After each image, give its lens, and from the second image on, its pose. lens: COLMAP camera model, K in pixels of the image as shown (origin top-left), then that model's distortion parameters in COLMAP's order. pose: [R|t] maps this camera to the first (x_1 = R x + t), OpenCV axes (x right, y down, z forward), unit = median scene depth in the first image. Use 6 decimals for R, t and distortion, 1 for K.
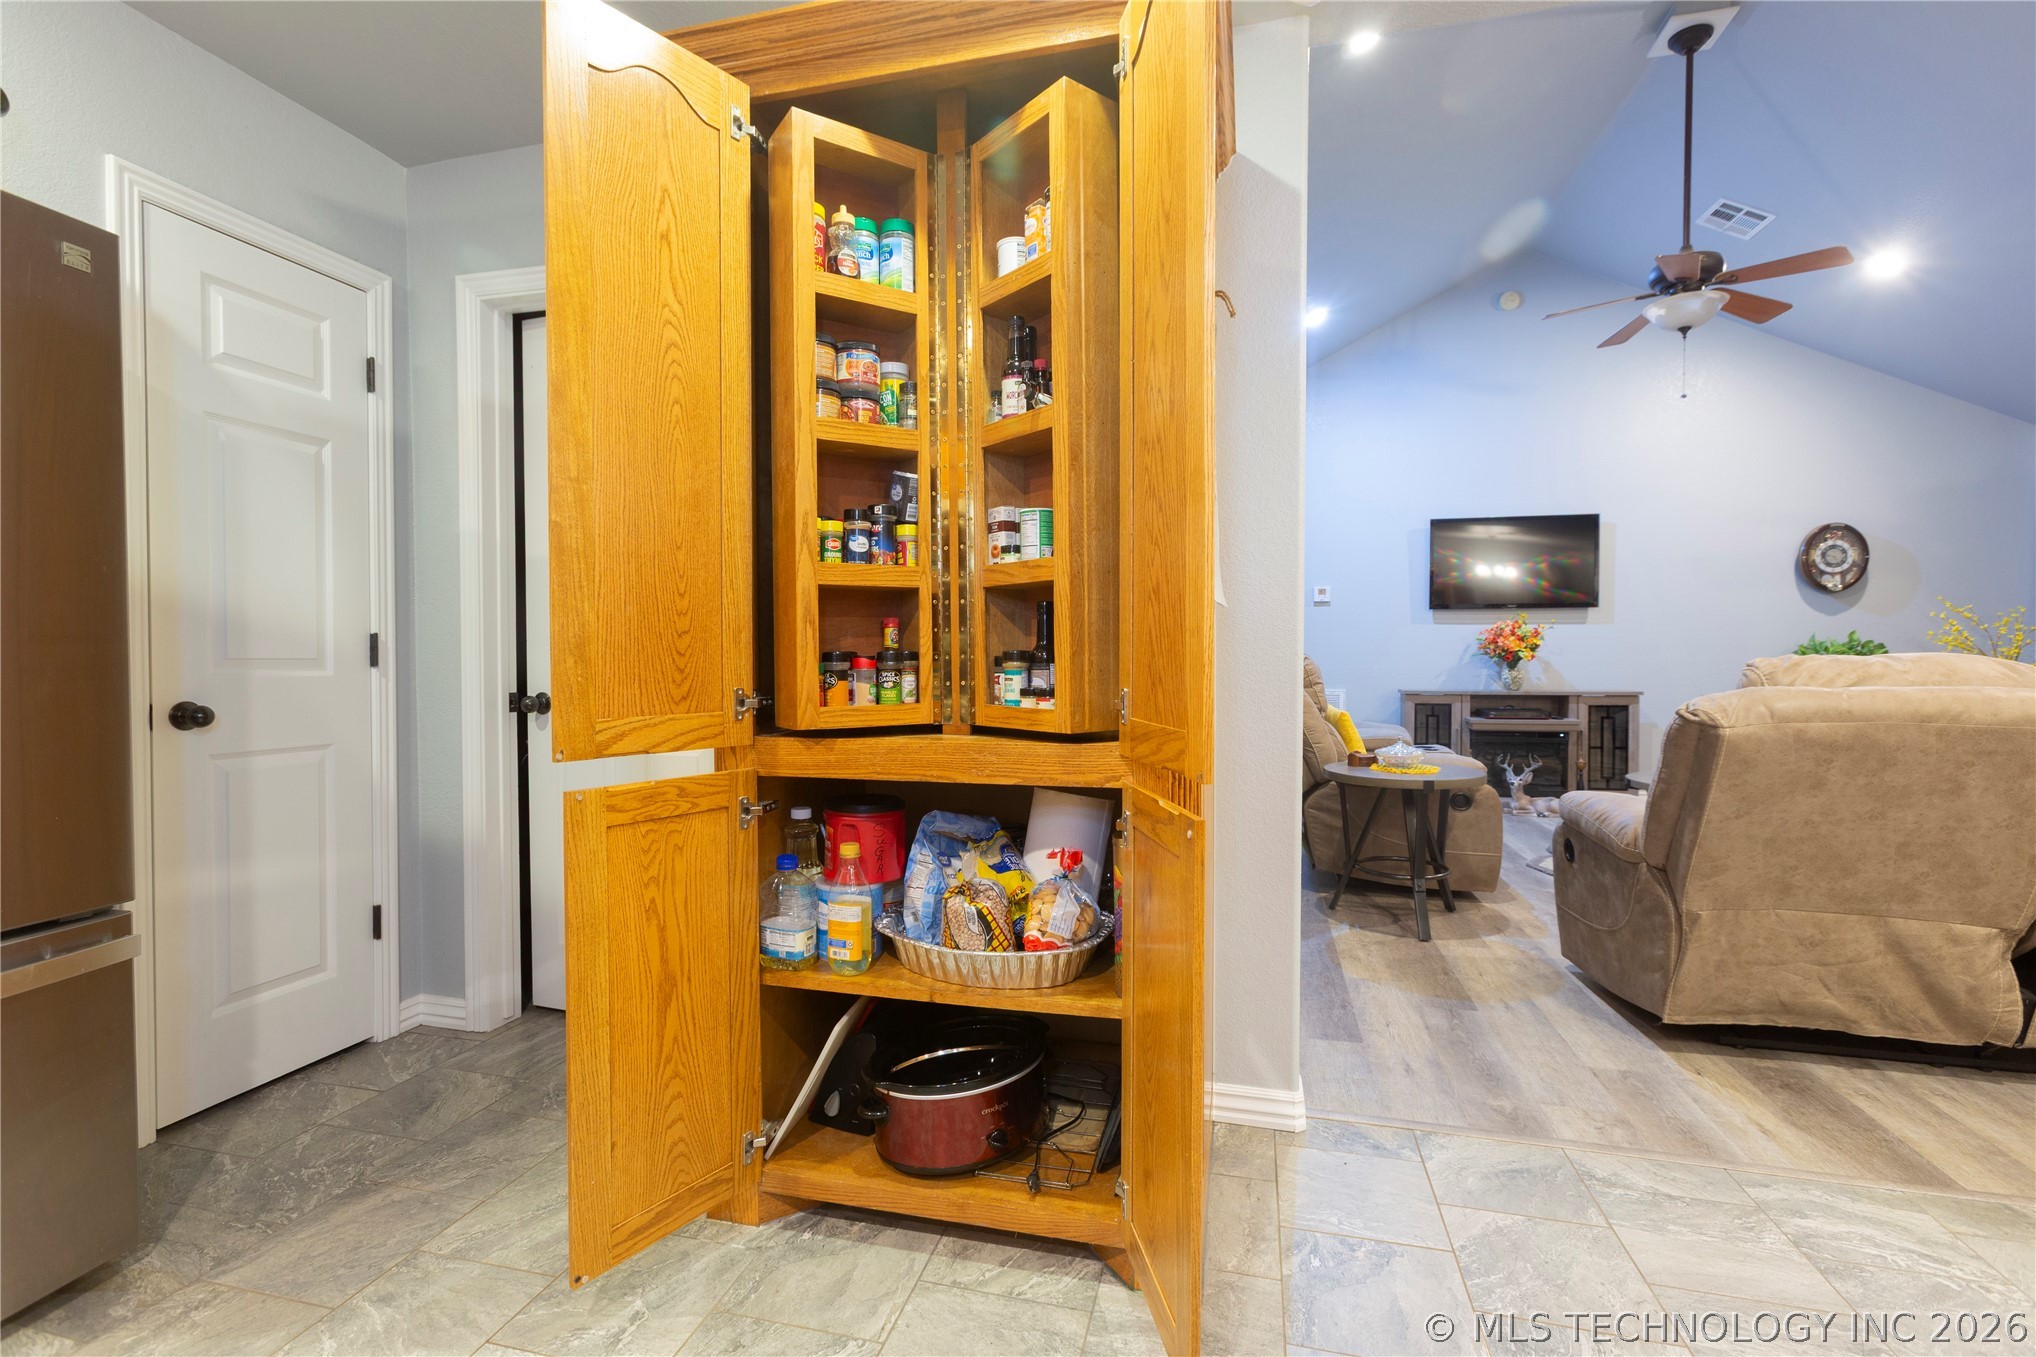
lens RADIAL K [[927.7, 0, 1014.6], [0, 927.7, 700.4], [0, 0, 1]] dist [0.016952, 0.000778]
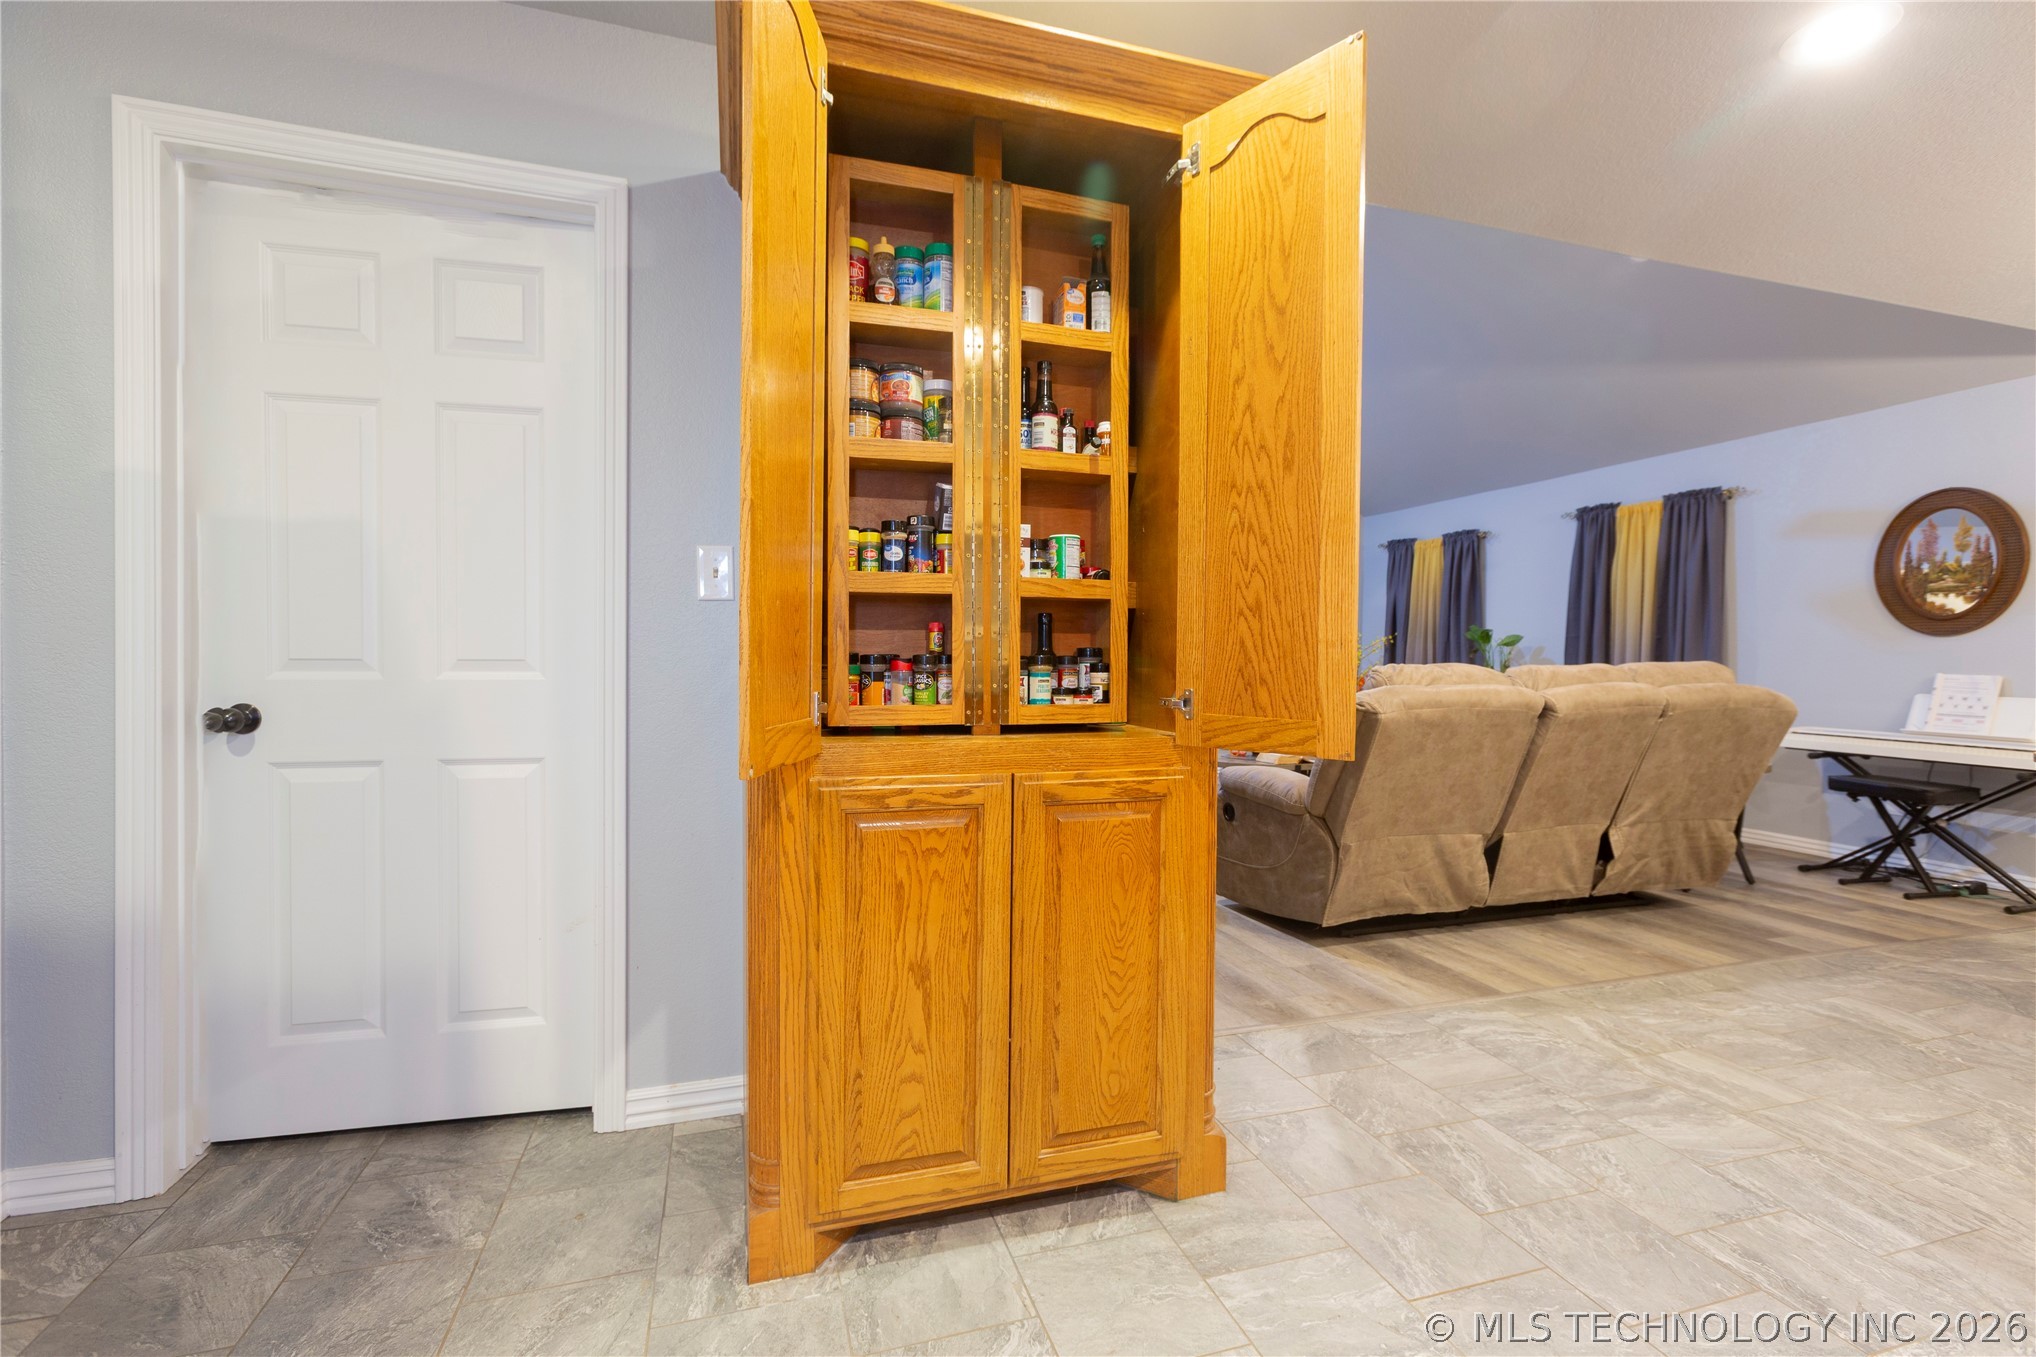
lens RADIAL K [[903.7, 0, 1023.3], [0, 903.7, 672.5], [0, 0, 1]] dist [0.014839, 0.000384]
pose [[0.846917, 0.004135, 0.531709, -0.484937], [0.018400, 0.999143, -0.037077, 0.005276], [-0.531407, 0.041184, 0.846115, 0.083111]]
